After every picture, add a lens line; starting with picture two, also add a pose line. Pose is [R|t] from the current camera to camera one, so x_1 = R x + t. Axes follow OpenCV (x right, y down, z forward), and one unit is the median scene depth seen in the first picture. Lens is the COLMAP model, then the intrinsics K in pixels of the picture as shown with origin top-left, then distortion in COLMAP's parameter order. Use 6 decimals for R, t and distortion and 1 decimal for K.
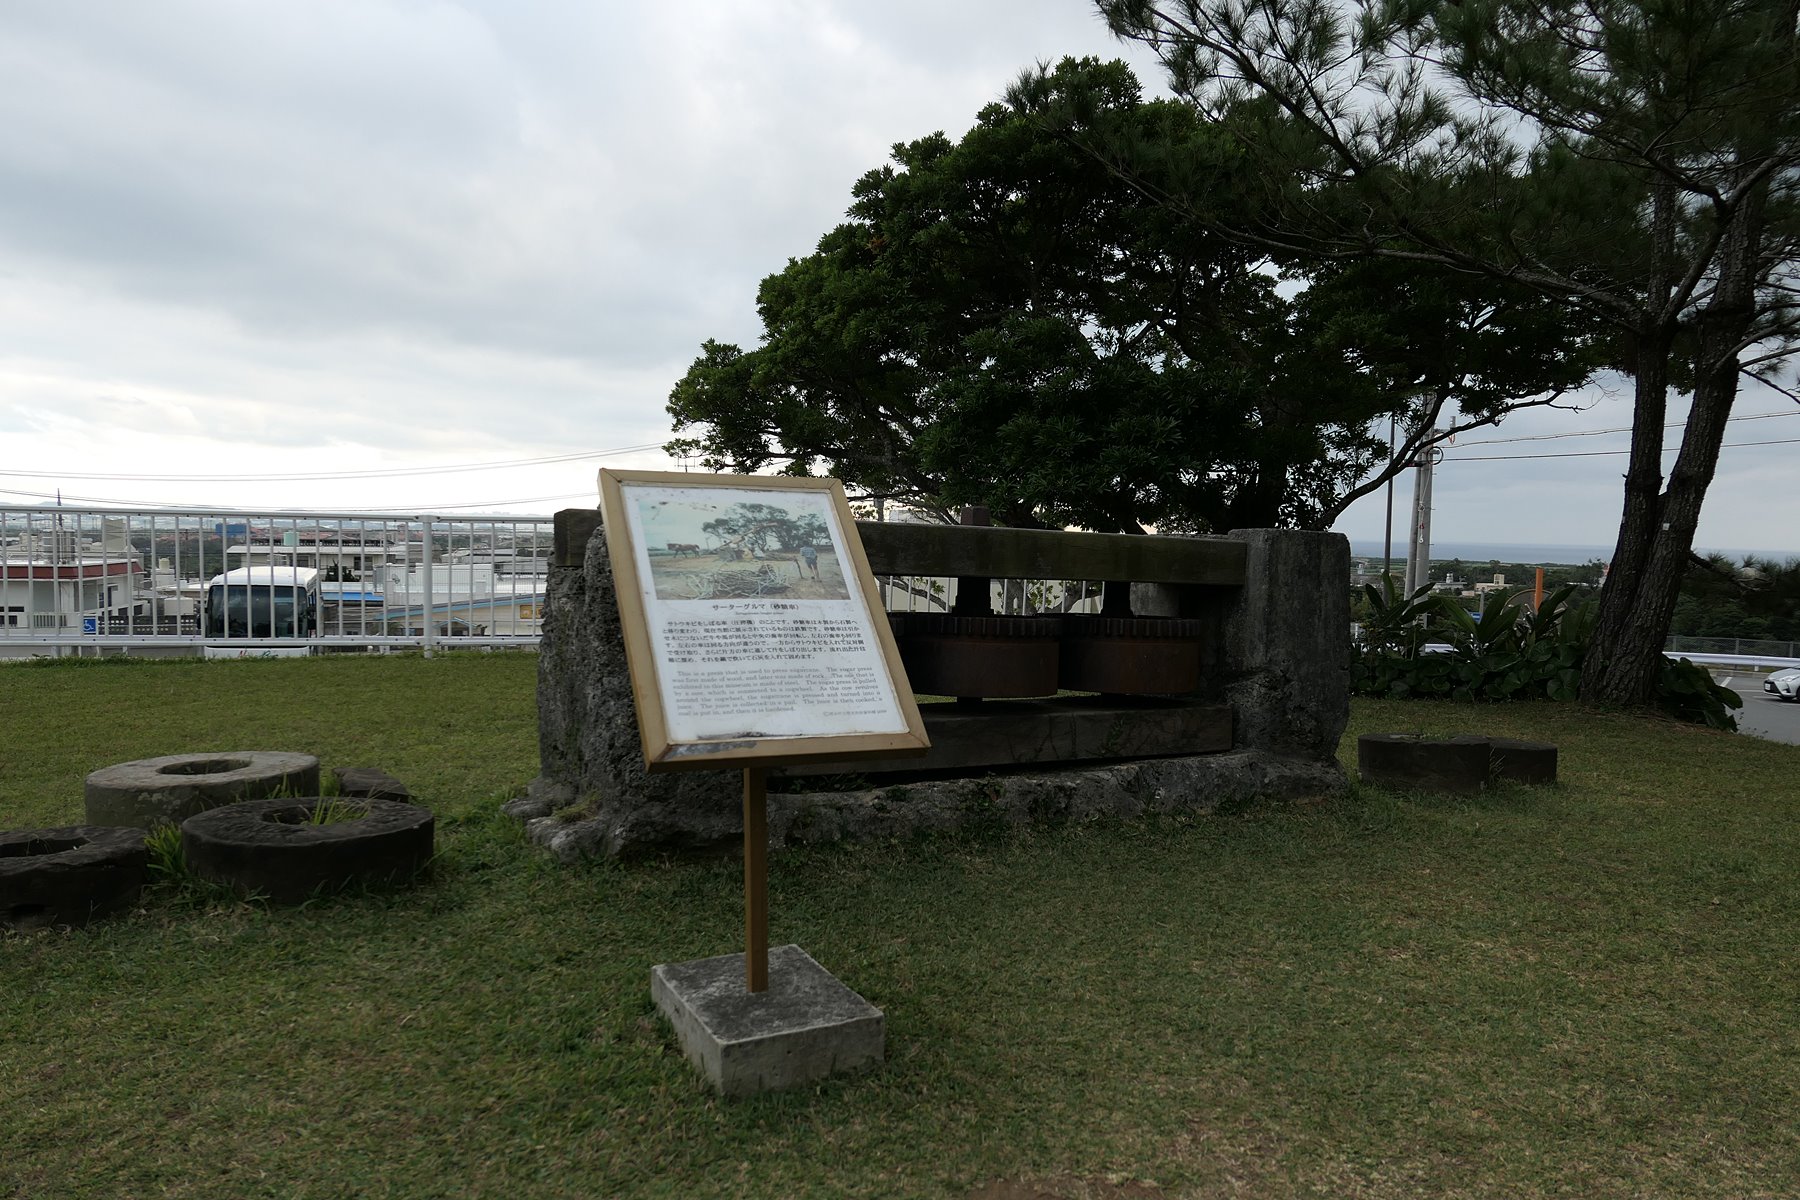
lens RADIAL K [[1265.9, 0, 899.6], [0, 1265.9, 600.6], [0, 0, 1]] dist [-0.010247, -0.000132]
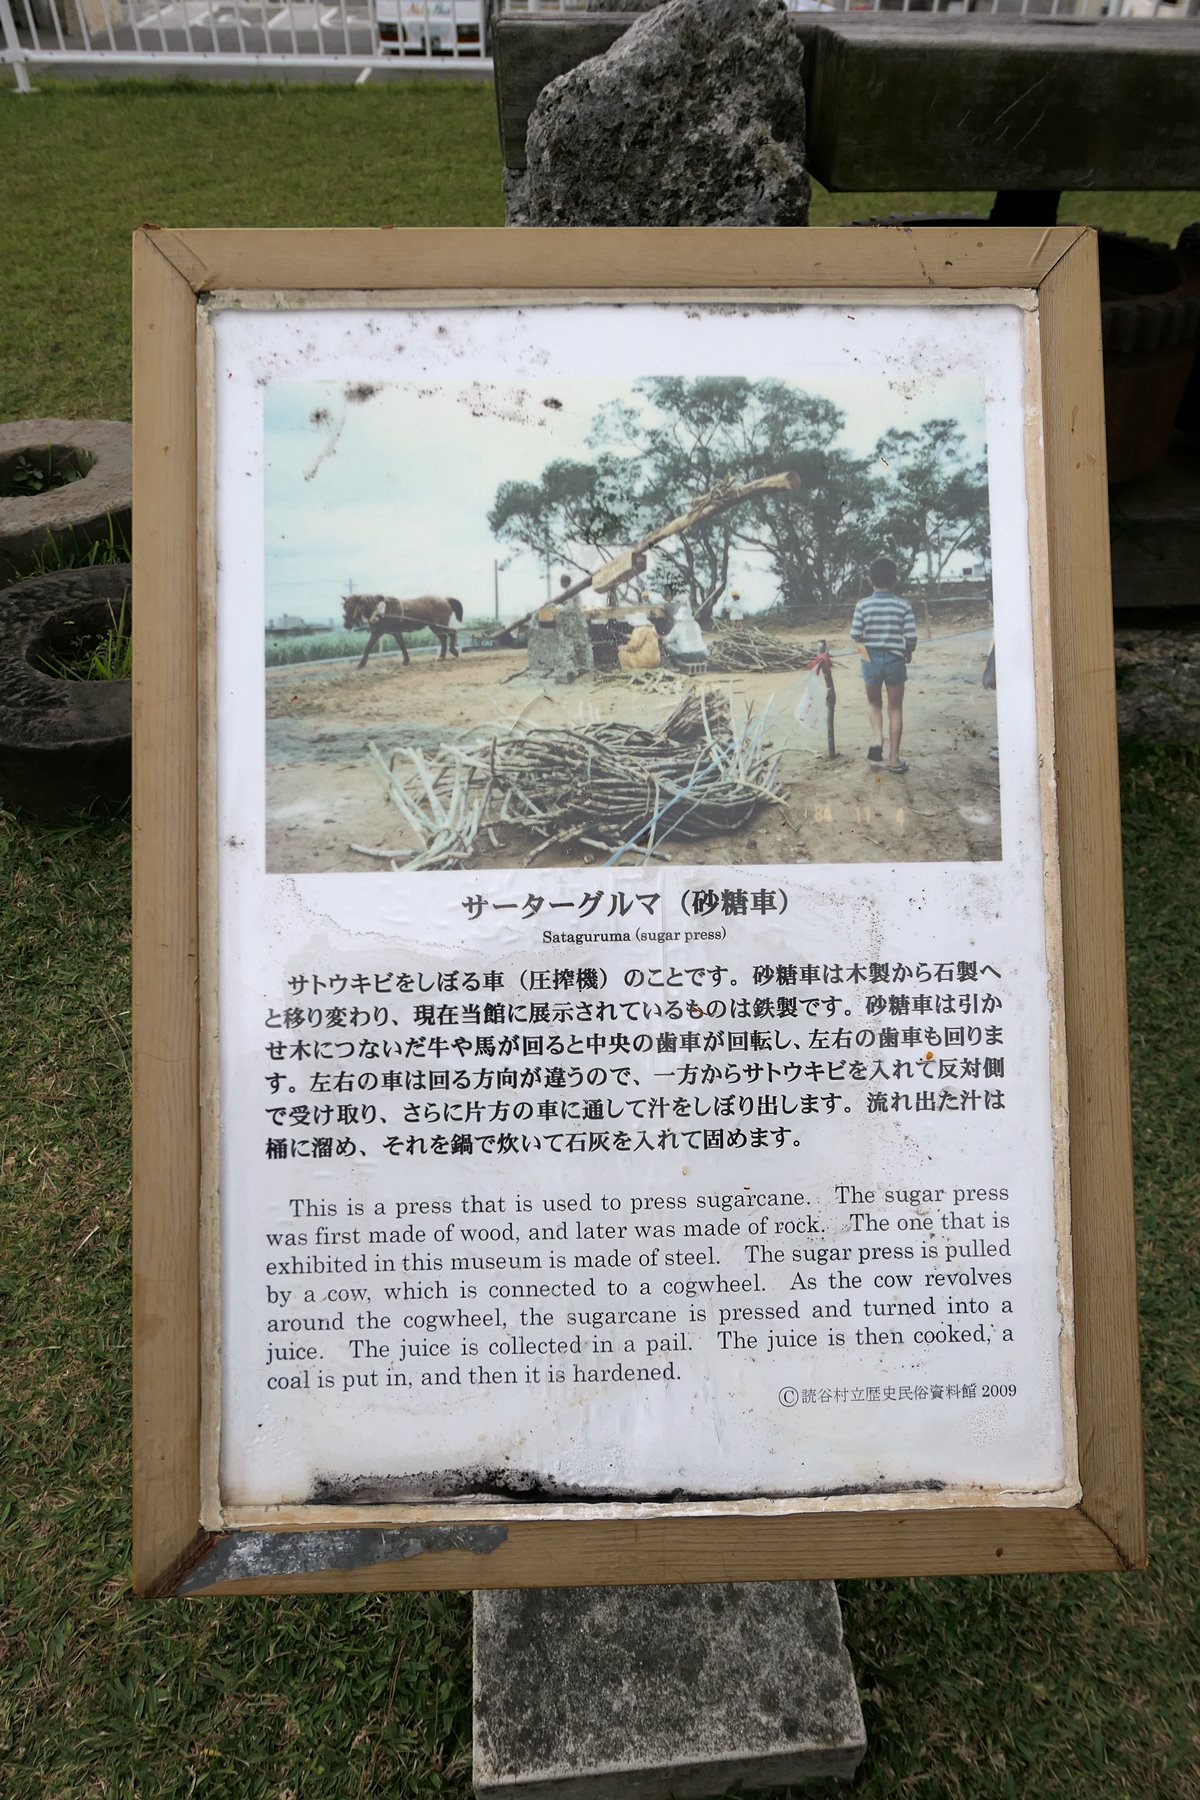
lens RADIAL K [[1265.9, 0, 598.0], [0, 1265.9, 895.6], [0, 0, 1]] dist [-0.010247, -0.000132]
pose [[0.927981, 0.234211, -0.289820, -0.040298], [-0.004002, 0.783996, 0.620753, -0.167847], [0.372605, -0.574887, 0.728471, 0.805433]]
